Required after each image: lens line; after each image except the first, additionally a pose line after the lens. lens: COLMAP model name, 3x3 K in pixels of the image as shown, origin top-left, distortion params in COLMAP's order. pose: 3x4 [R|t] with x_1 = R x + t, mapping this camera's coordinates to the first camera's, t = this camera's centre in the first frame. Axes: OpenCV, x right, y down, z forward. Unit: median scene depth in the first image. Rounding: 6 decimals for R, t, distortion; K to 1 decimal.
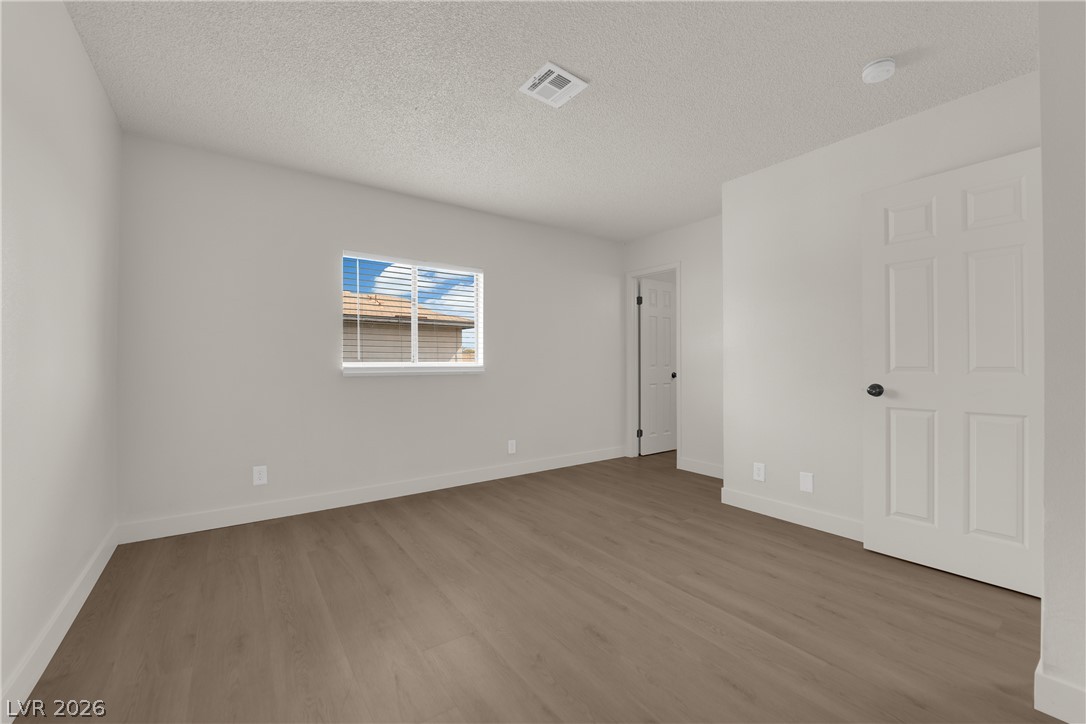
lens RADIAL K [[437.4, 0, 543.8], [0, 437.4, 362.4], [0, 0, 1]] dist [-0.008317, -0.004794]
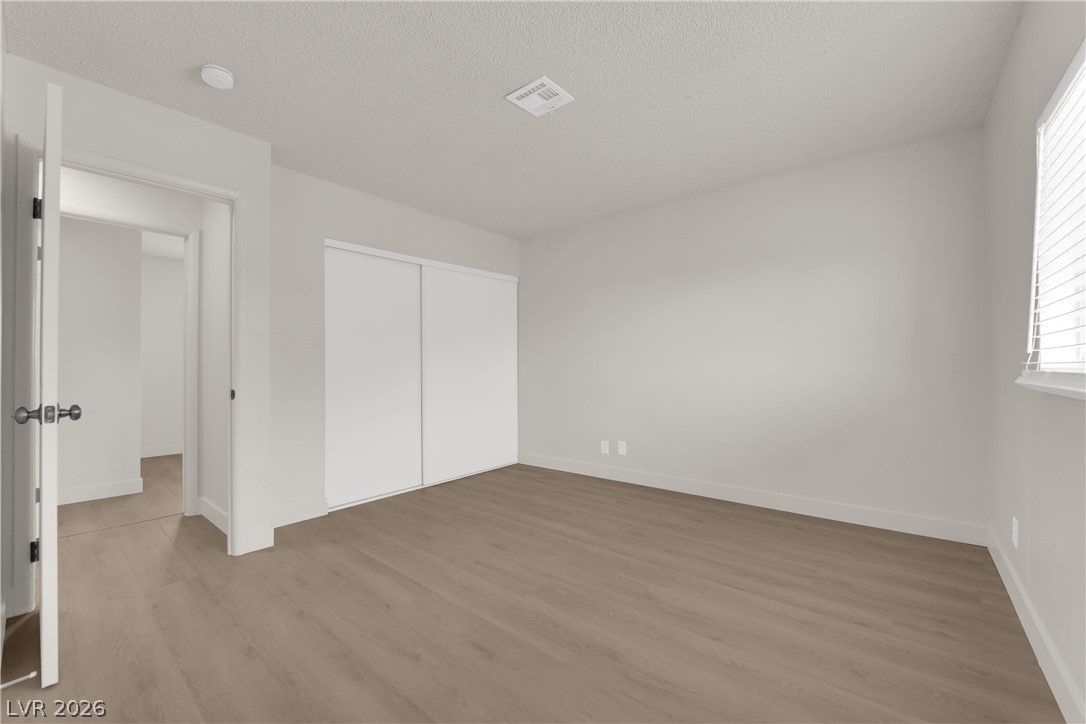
lens RADIAL K [[437.4, 0, 543.8], [0, 437.4, 362.4], [0, 0, 1]] dist [-0.008317, -0.004794]
pose [[-0.968665, 0.006698, -0.248279, 0.242923], [0.010107, 0.999871, -0.012458, 0.004498], [0.248164, -0.014577, -0.968608, 1.788119]]
